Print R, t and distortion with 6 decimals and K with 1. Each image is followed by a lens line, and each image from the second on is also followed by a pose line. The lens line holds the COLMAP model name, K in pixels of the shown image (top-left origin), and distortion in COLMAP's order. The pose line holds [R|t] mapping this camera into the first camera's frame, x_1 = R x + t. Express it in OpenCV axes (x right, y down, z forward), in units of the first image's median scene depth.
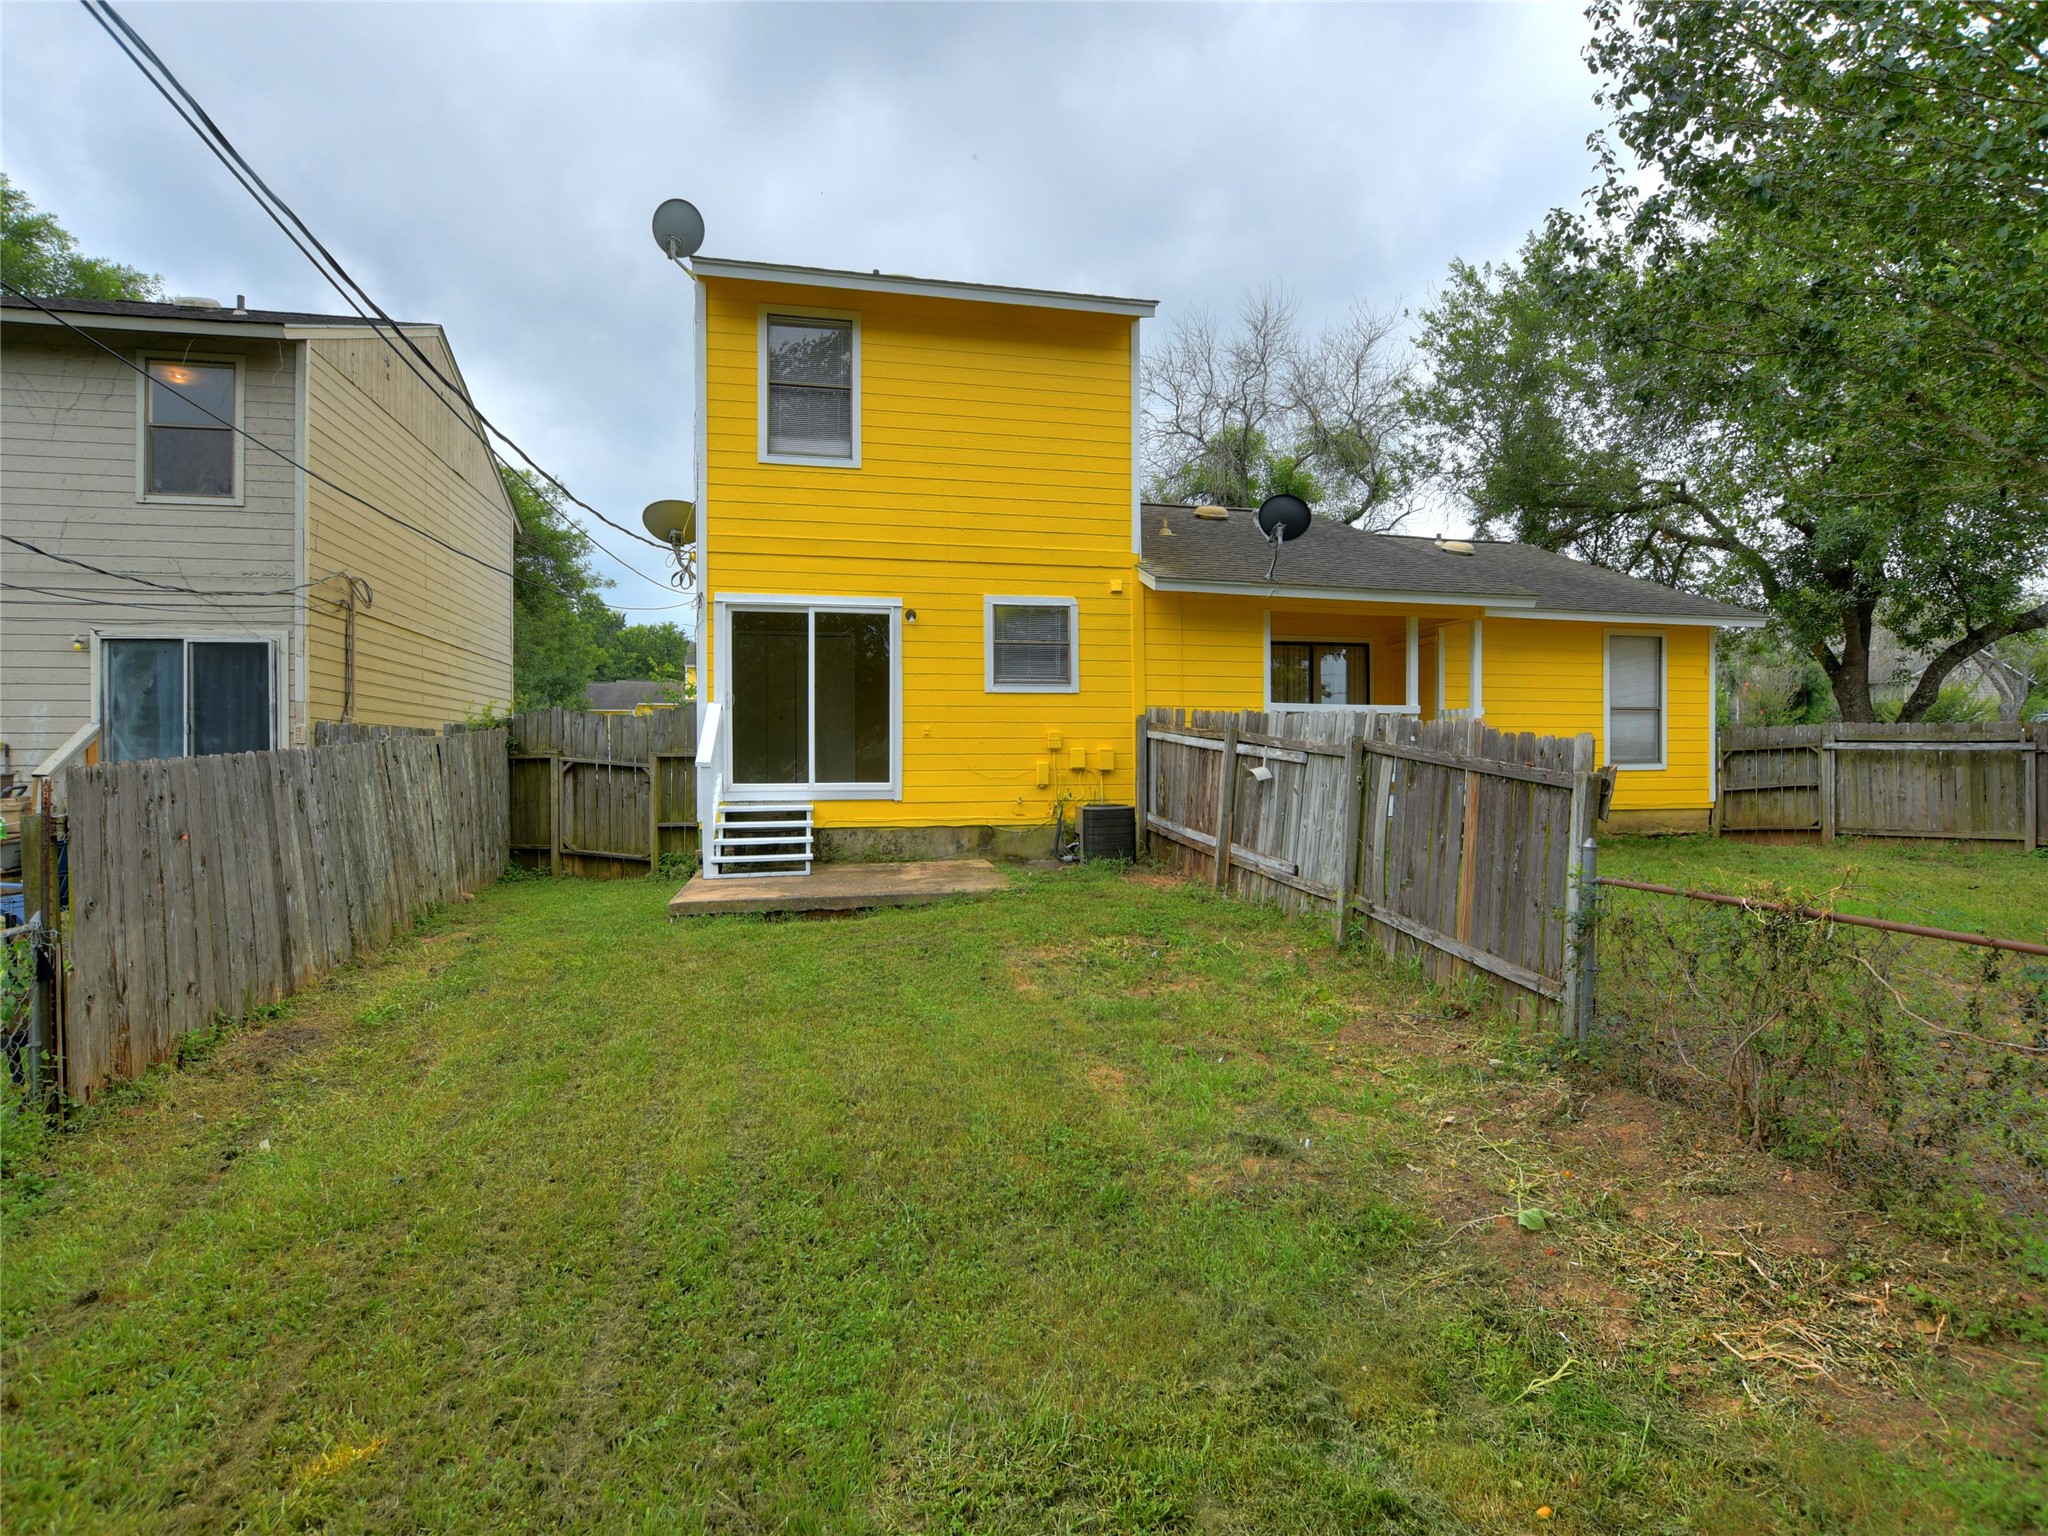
lens RADIAL K [[1009.2, 0, 1041.0], [0, 1009.2, 774.6], [0, 0, 1]] dist [-0.024858, 0.001712]
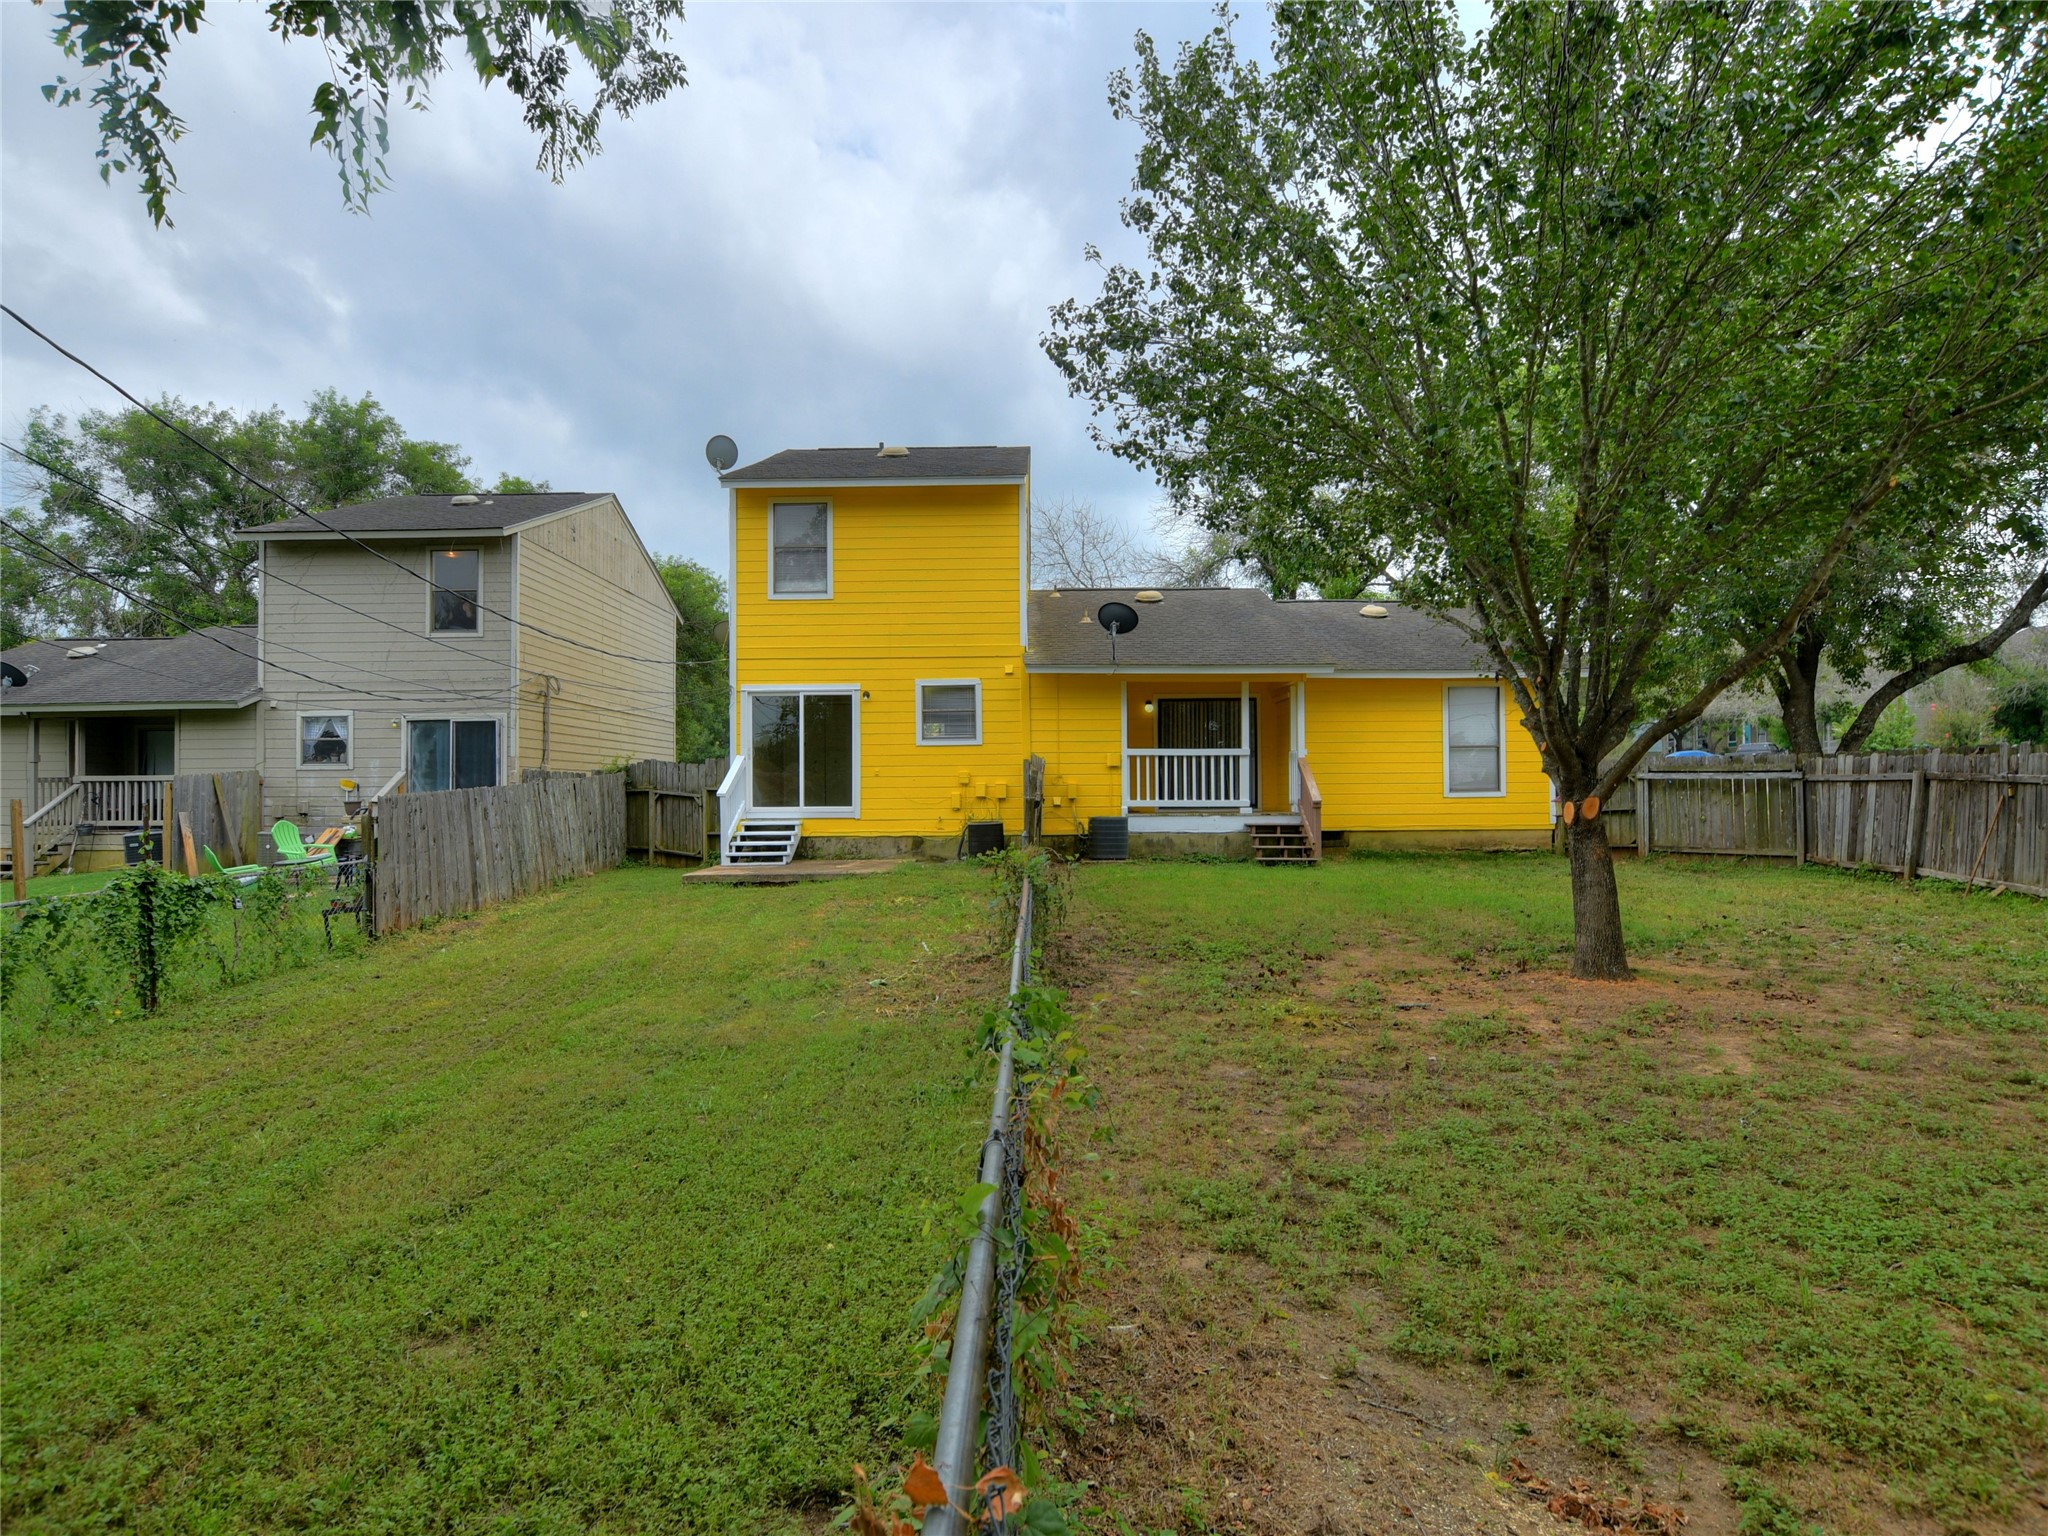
lens RADIAL K [[1011.6, 0, 1025.6], [0, 1011.6, 781.3], [0, 0, 1]] dist [-0.032351, 0.003965]
pose [[0.974970, -0.006330, -0.222245, 0.434302], [0.000892, 0.999698, -0.024558, 0.007369], [0.222333, 0.023745, 0.974682, -0.406389]]
